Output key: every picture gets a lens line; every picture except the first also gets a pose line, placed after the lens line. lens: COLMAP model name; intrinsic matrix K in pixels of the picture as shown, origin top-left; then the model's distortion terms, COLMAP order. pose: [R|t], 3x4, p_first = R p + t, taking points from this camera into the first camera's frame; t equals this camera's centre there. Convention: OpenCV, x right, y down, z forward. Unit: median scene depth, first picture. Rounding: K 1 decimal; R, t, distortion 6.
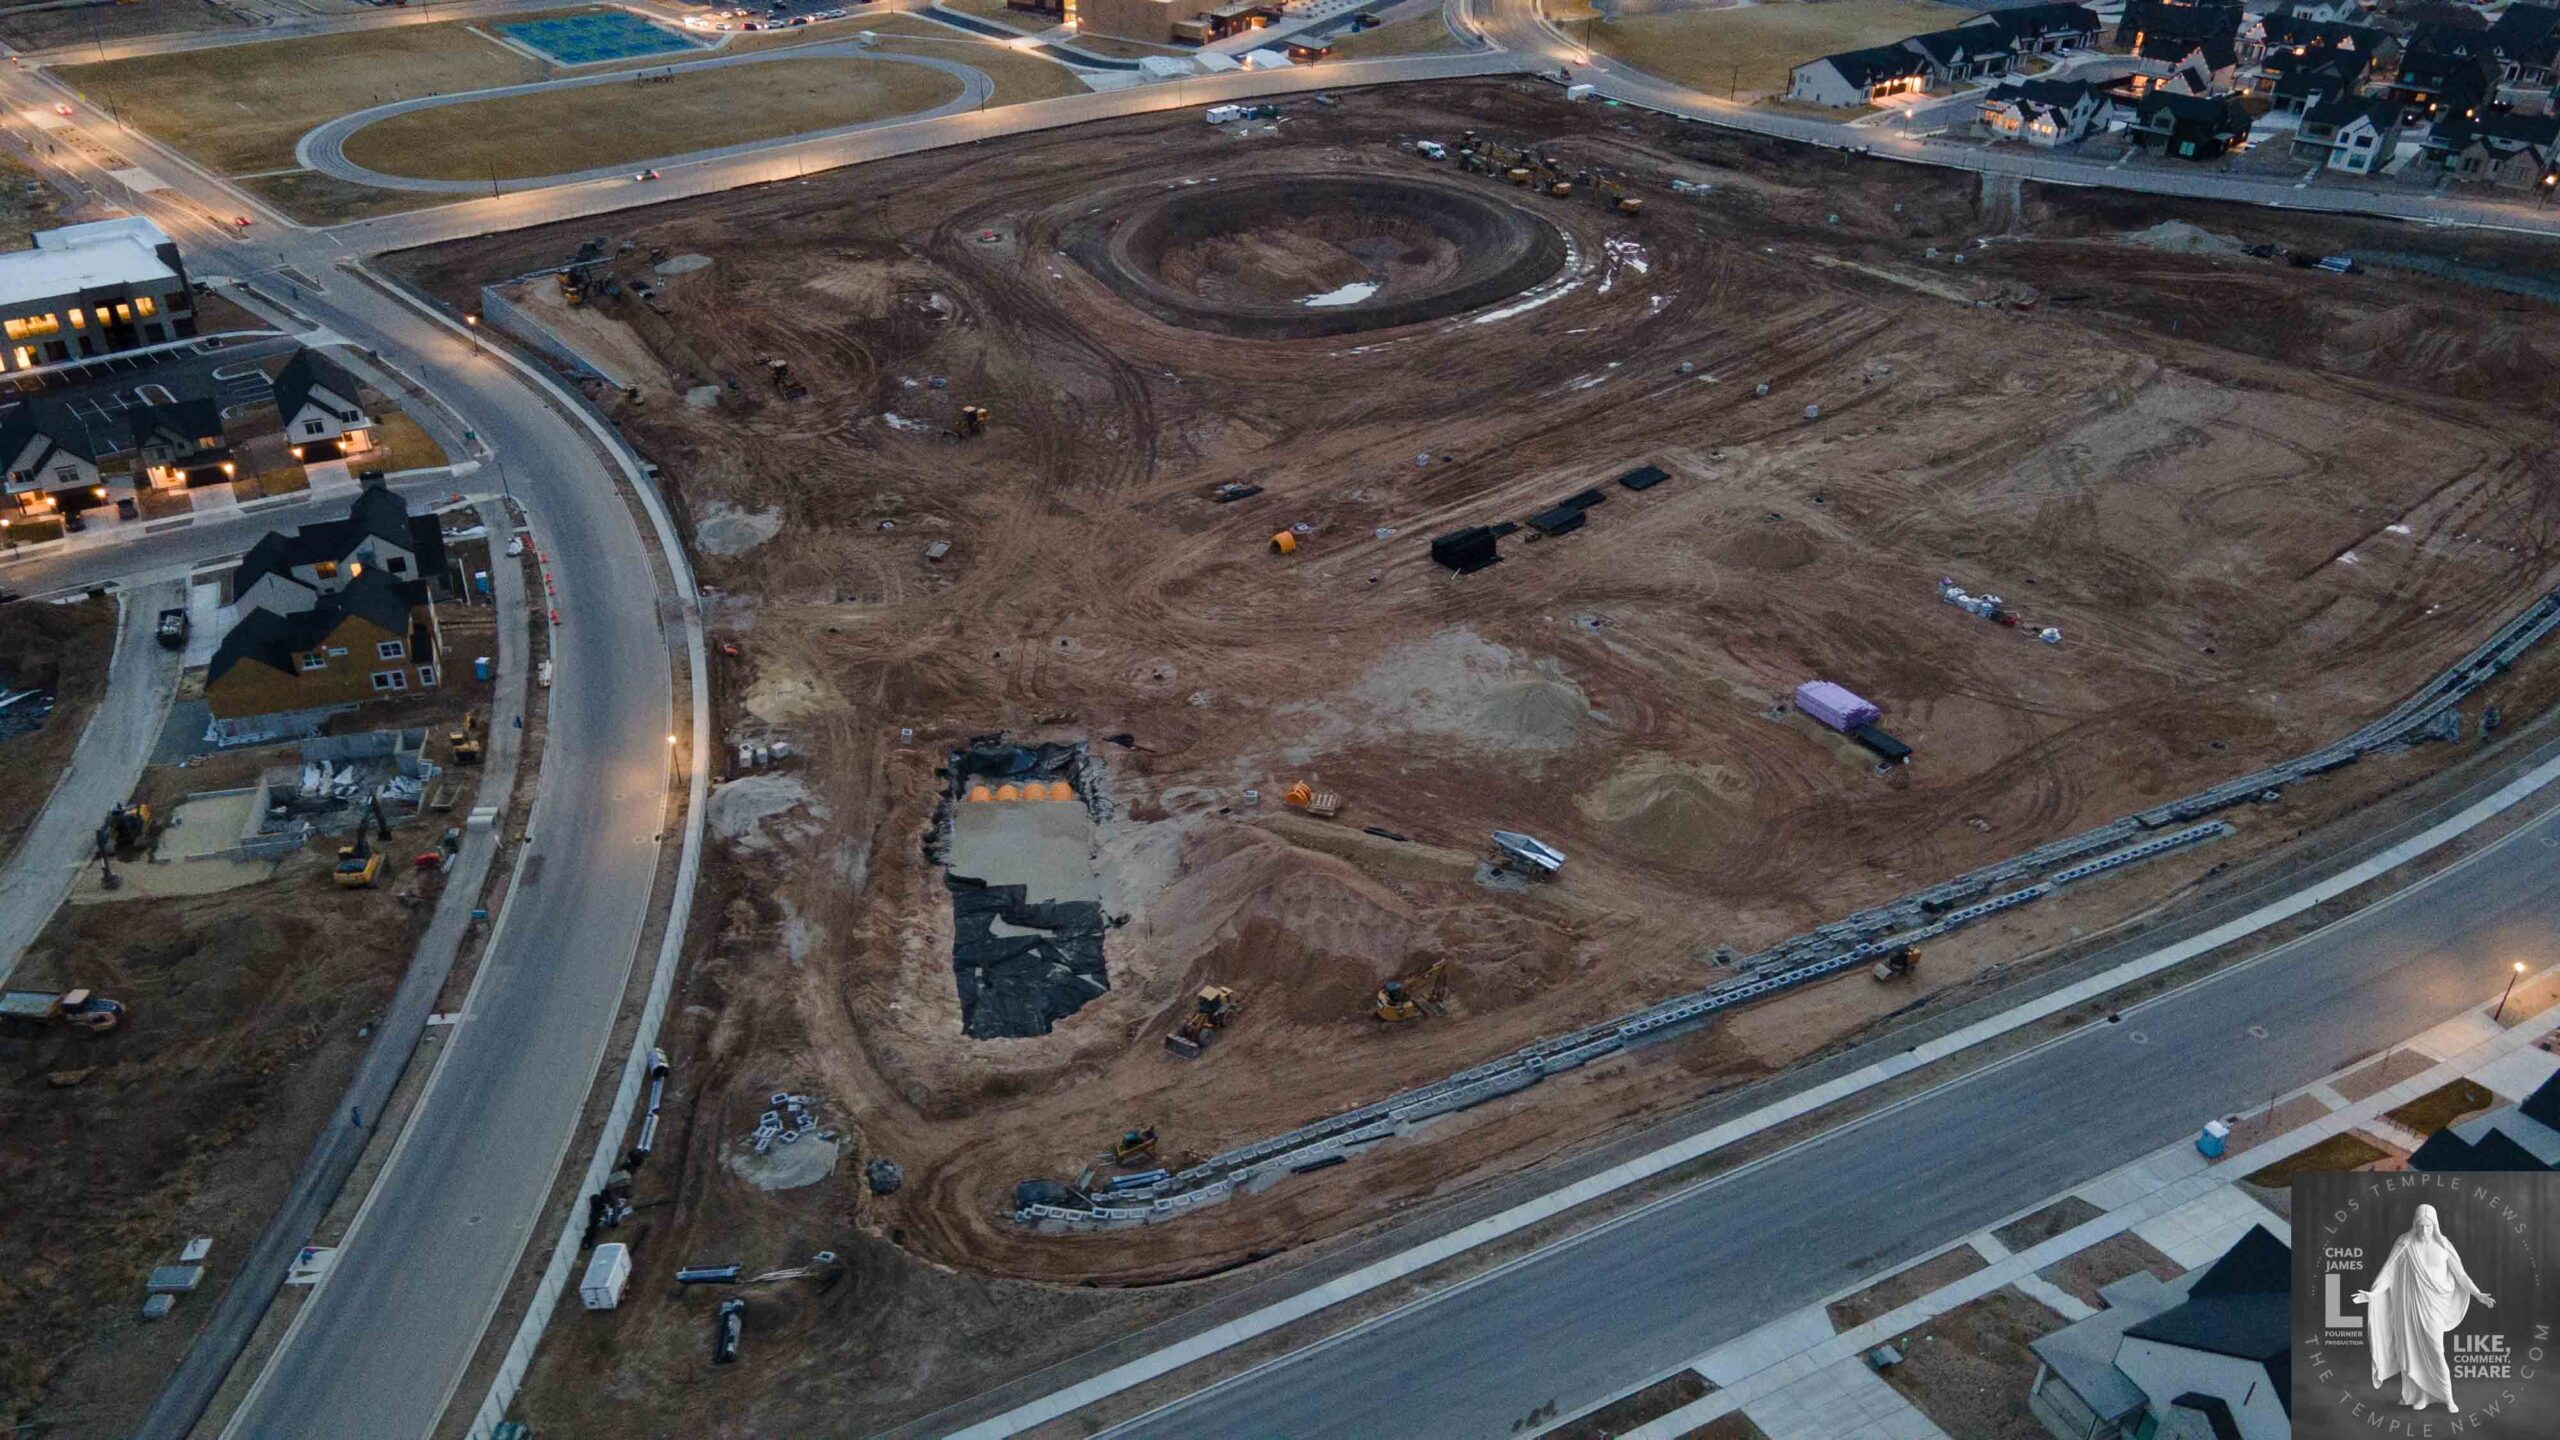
lens RADIAL K [[1862.2, 0, 1276.6], [0, 1862.2, 717.3], [0, 0, 1]] dist [0.017865, 0.042478]
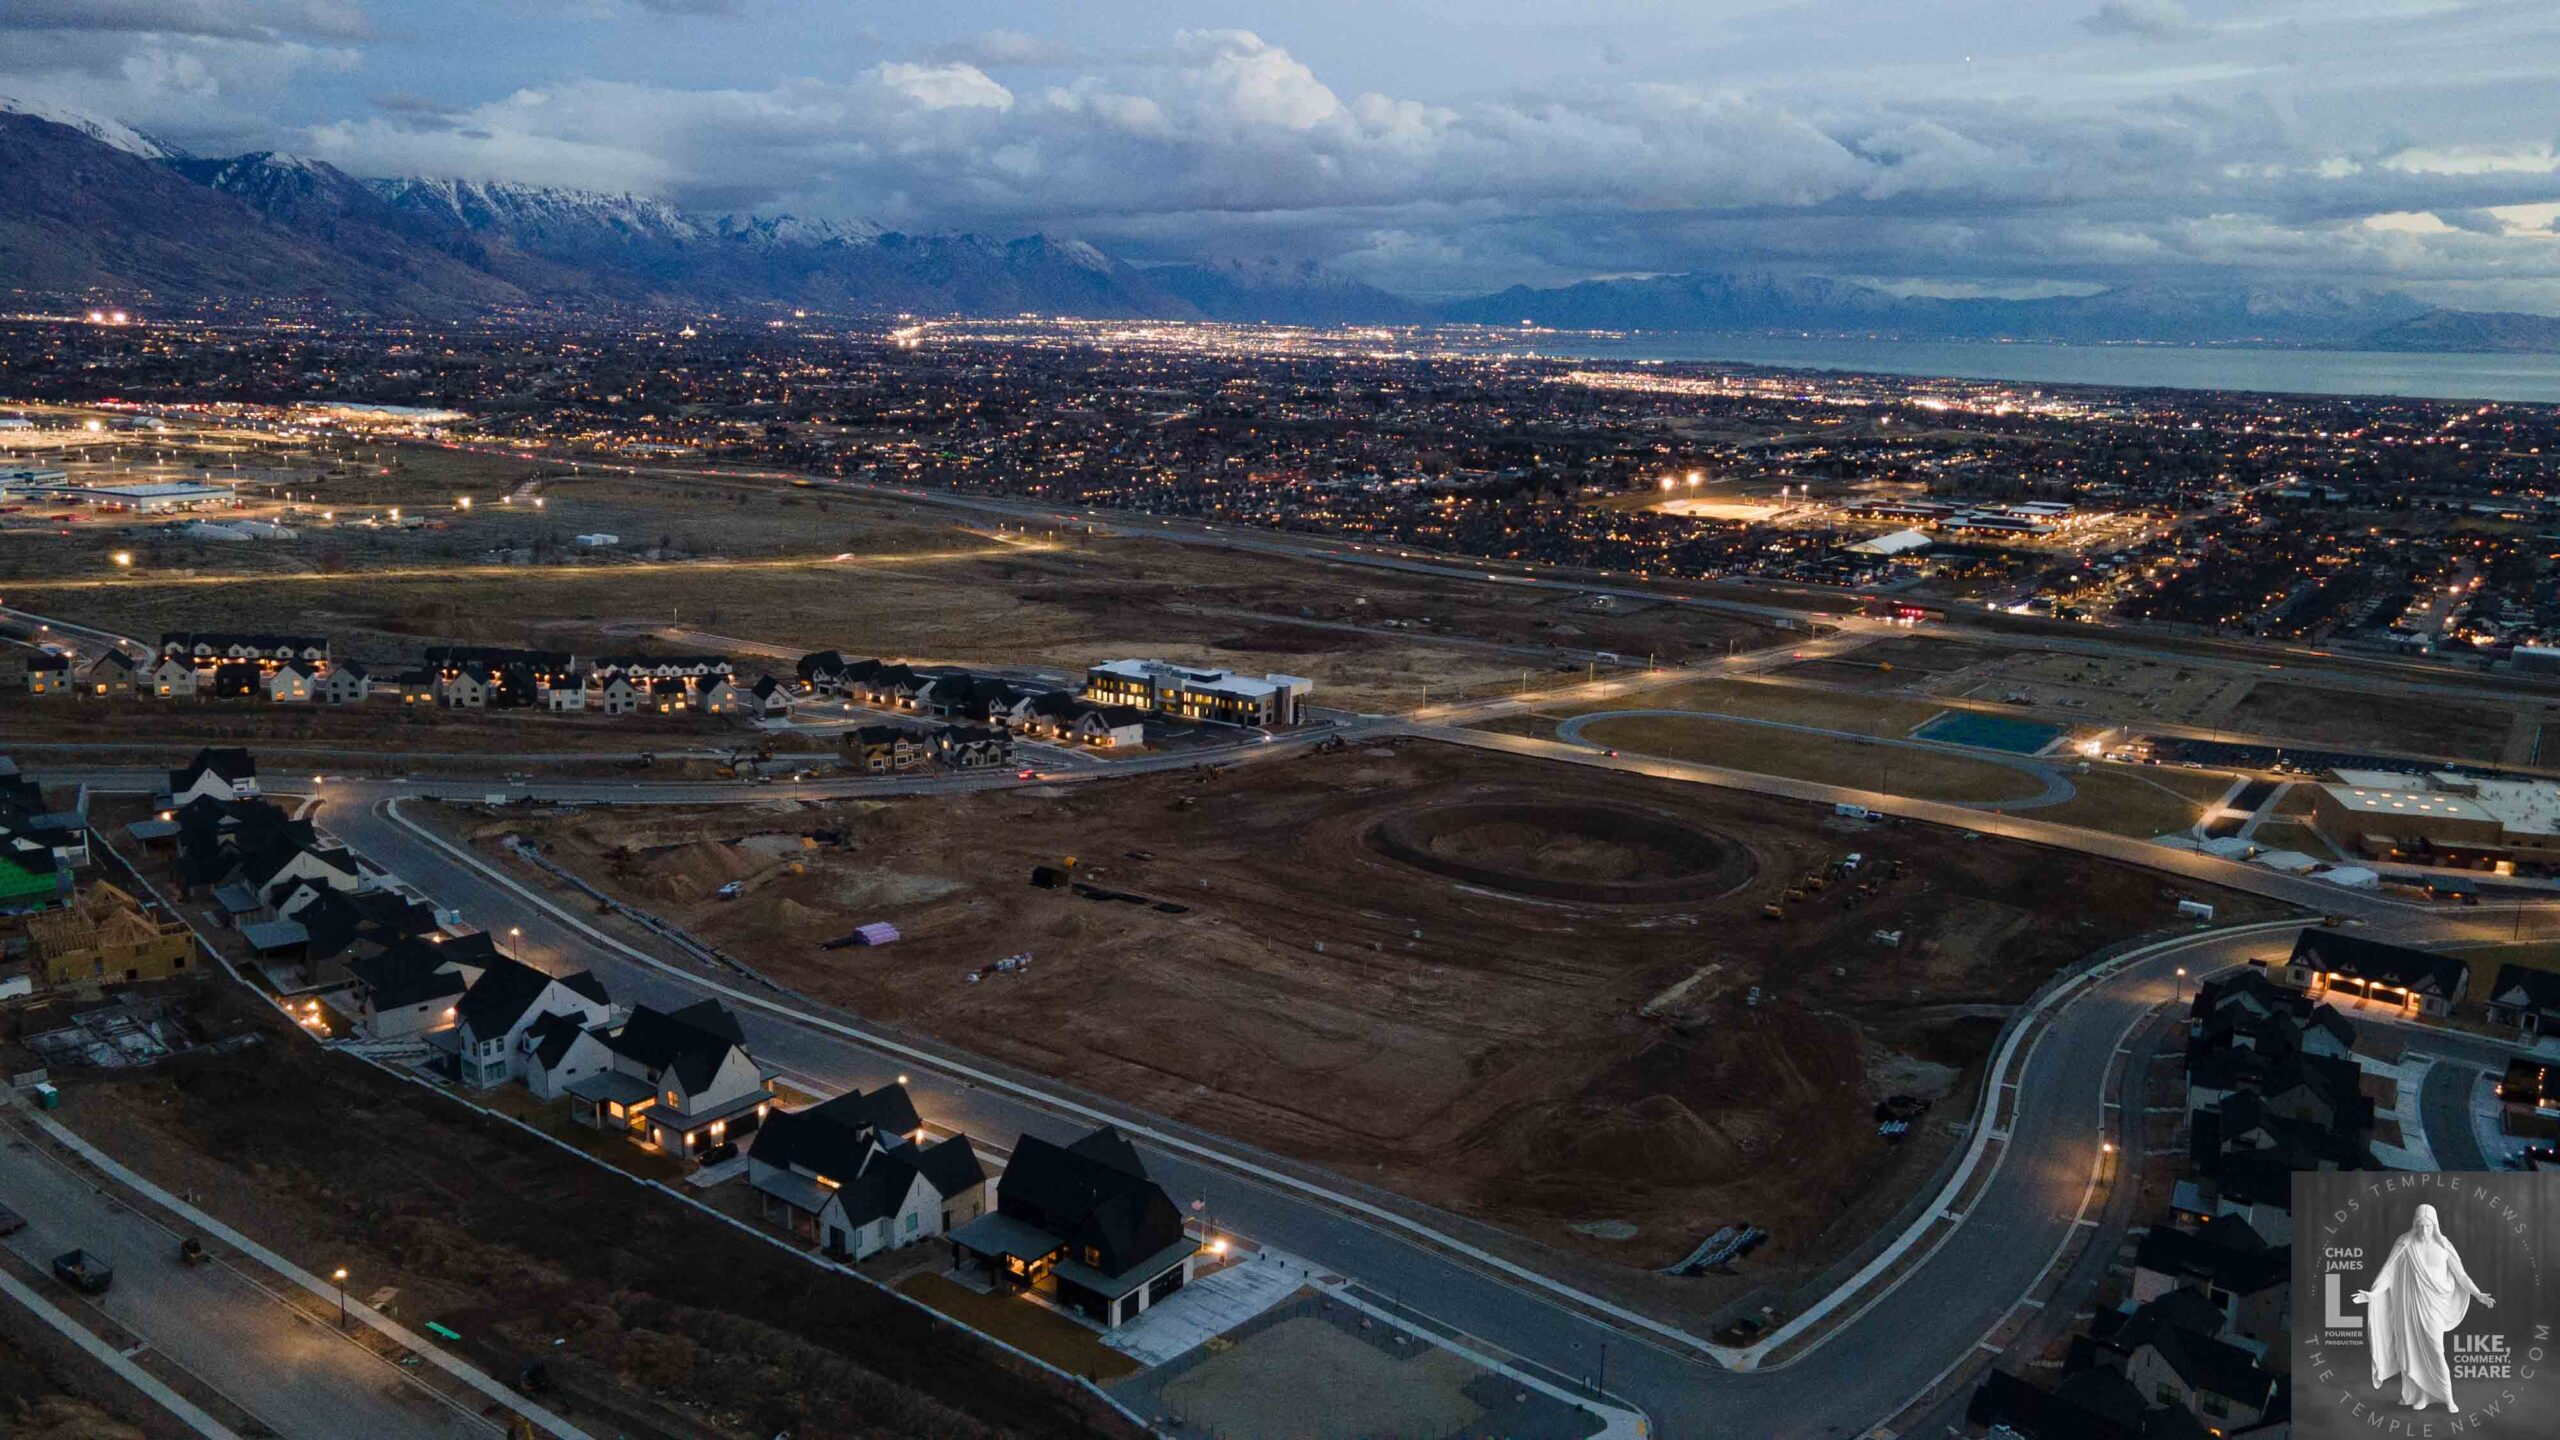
lens RADIAL K [[1865.3, 0, 1271.6], [0, 1865.3, 708.8], [0, 0, 1]] dist [0.011186, 0.061304]
pose [[0.243873, 0.181182, -0.952732, 1.510626], [-0.532858, 0.845851, 0.024459, -0.319541], [0.810301, 0.501706, 0.302825, 0.475675]]
